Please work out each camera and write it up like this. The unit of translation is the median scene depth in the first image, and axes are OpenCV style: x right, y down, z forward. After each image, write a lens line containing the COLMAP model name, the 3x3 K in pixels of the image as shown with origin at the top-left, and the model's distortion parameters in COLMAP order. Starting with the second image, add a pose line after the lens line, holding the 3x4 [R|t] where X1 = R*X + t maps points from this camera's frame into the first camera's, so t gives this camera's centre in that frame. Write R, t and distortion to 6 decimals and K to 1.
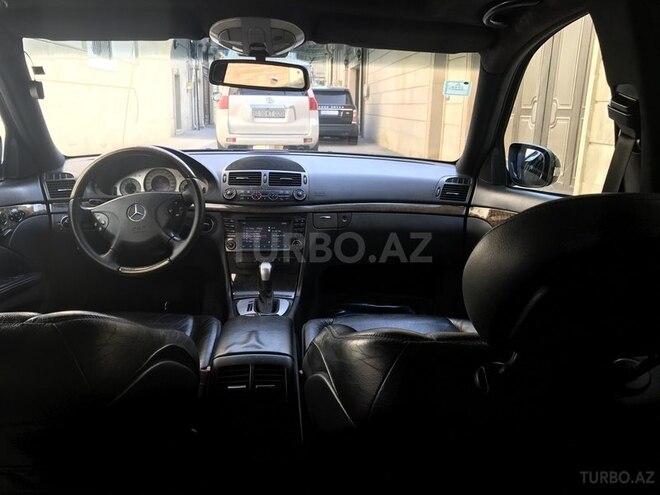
lens RADIAL K [[530.2, 0, 330.0], [0, 530.2, 247.5], [0, 0, 1]] dist [0.038886, -0.003441]
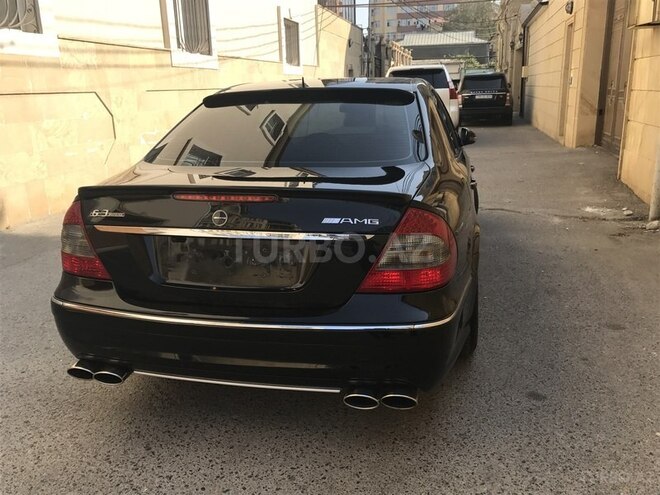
lens RADIAL K [[558.9, 0, 330.0], [0, 558.9, 247.5], [0, 0, 1]] dist [0.018886, 0.011163]
pose [[0.950031, 0.030689, -0.310644, 0.065590], [-0.025317, 0.999452, 0.021312, 0.035576], [0.311128, -0.012383, 0.950288, -0.182984]]
